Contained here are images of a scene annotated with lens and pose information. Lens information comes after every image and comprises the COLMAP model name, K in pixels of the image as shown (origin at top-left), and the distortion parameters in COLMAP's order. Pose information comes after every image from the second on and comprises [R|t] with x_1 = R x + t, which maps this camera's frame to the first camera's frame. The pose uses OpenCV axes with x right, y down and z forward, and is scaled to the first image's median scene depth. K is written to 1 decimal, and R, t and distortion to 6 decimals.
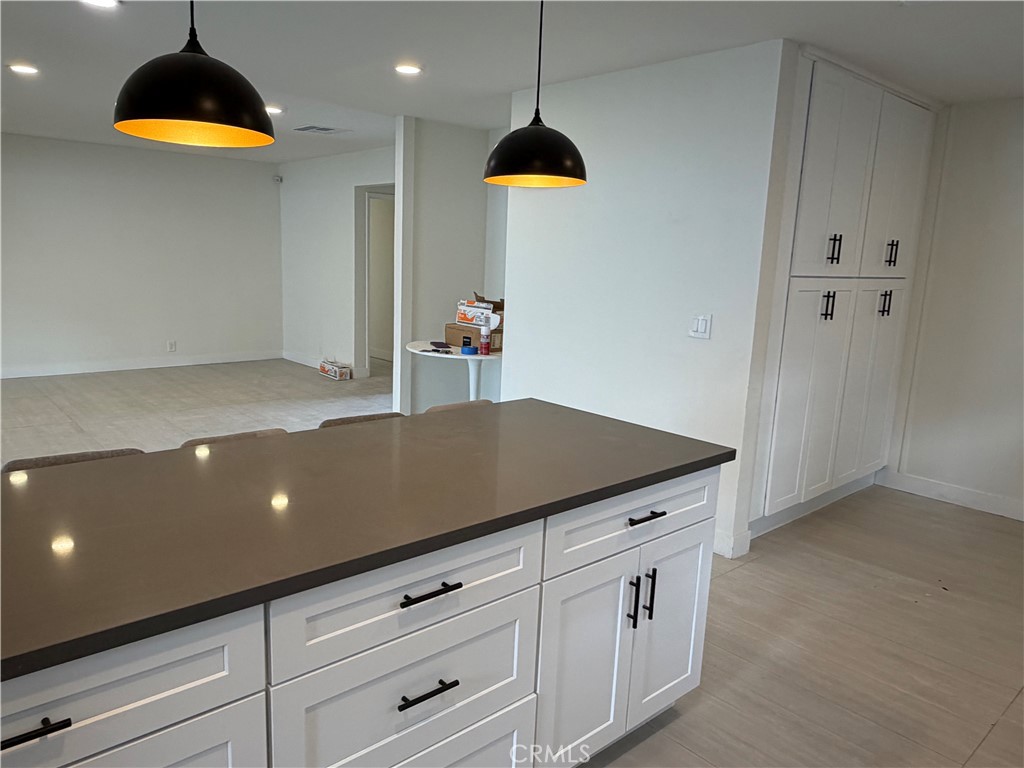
lens RADIAL K [[713.0, 0, 511.4], [0, 713.0, 382.5], [0, 0, 1]] dist [-0.000950, -0.000635]
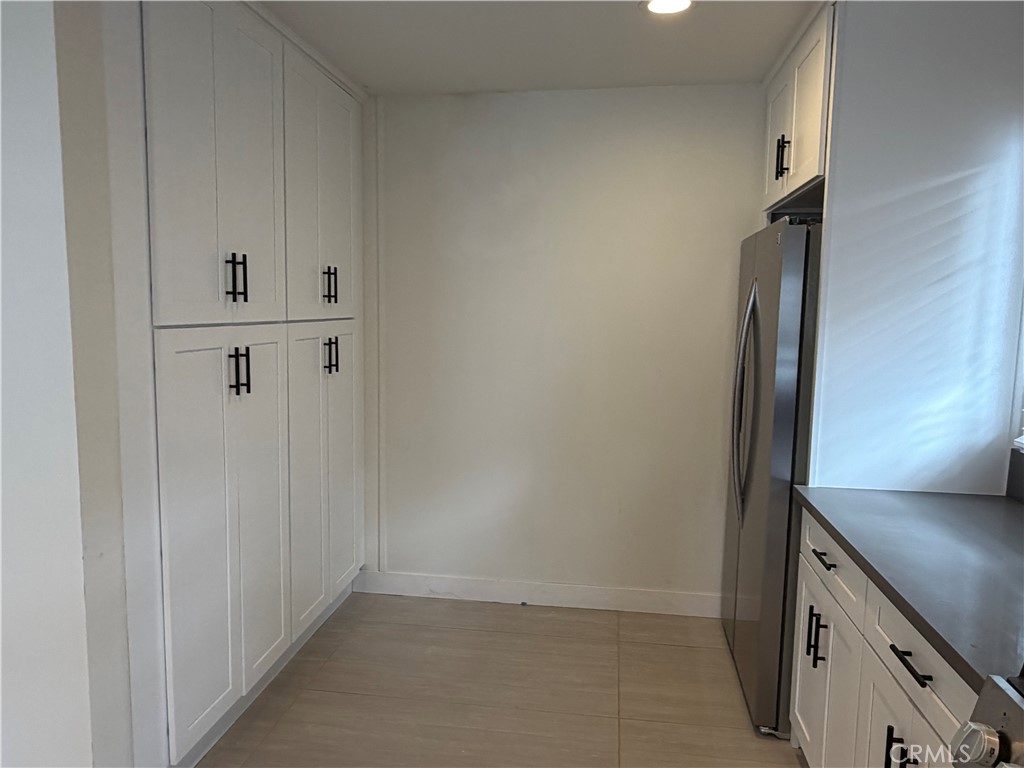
lens RADIAL K [[713.0, 0, 511.1], [0, 713.0, 383.0], [0, 0, 1]] dist [-0.000950, -0.000635]
pose [[0.760280, -0.098775, 0.642041, 0.203974], [0.133047, 0.991097, -0.005074, -0.056641], [-0.635824, 0.089279, 0.766653, 0.346793]]
